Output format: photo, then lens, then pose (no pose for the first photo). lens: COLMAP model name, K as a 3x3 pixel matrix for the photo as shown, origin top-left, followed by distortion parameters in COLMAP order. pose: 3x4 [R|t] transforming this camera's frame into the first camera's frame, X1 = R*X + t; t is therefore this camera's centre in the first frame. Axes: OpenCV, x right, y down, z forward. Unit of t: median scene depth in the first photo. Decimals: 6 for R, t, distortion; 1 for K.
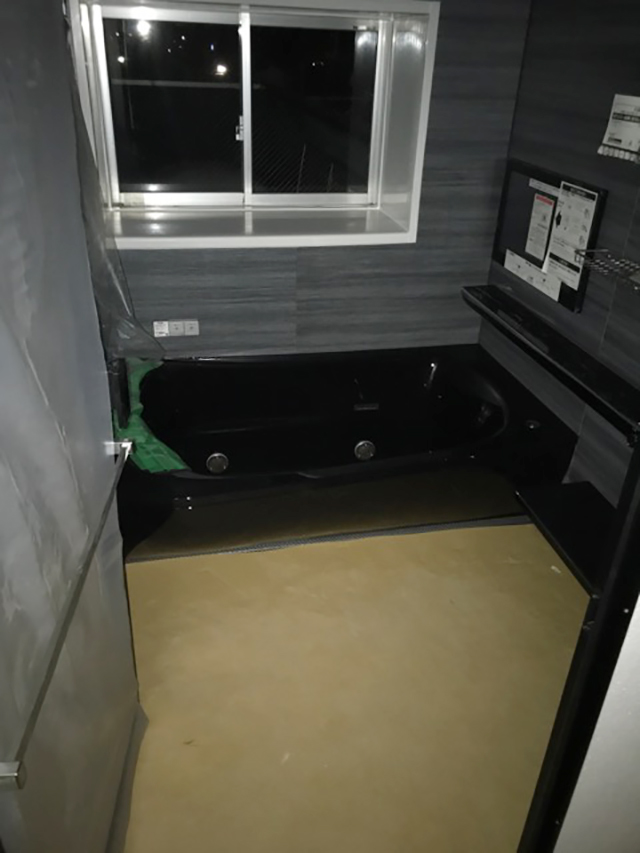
lens RADIAL K [[703.1, 0, 320.0], [0, 703.1, 426.5], [0, 0, 1]] dist [0.029579, -0.003687]
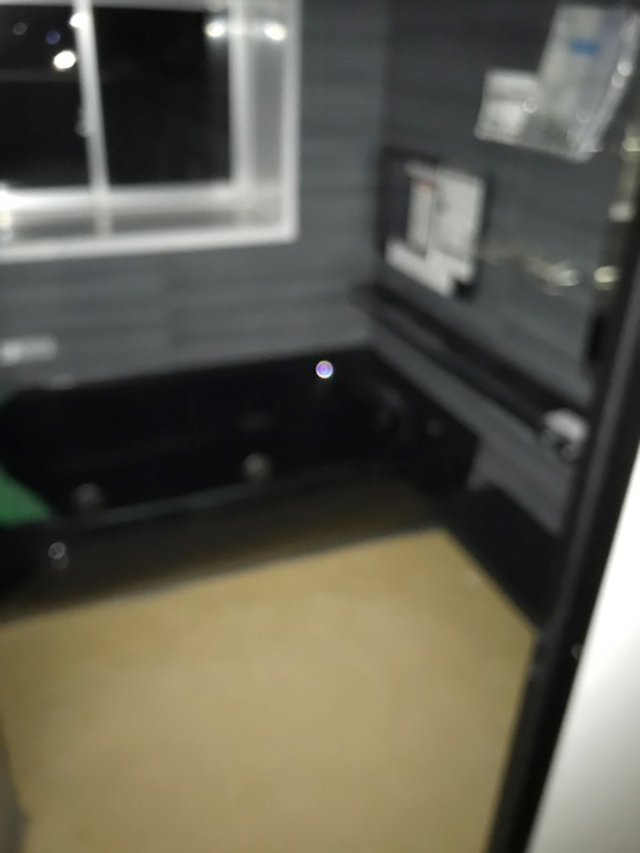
lens RADIAL K [[717.0, 0, 320.0], [0, 717.0, 426.5], [0, 0, 1]] dist [-0.005443, -0.003779]
pose [[0.984400, -0.087095, 0.152876, 0.007185], [0.086473, 0.996196, 0.010723, -0.024332], [-0.153228, 0.002664, 0.988187, 0.079232]]
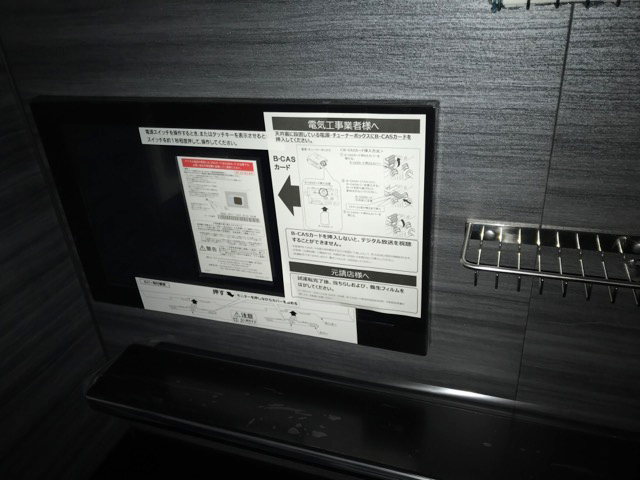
lens RADIAL K [[527.6, 0, 314.9], [0, 527.6, 237.6], [0, 0, 1]] dist [0.029579, -0.003687]
pose [[0.529504, -0.474603, 0.703120, 0.094911], [0.494064, 0.846302, 0.199182, -0.279960], [-0.689584, 0.241919, 0.682604, 0.668151]]
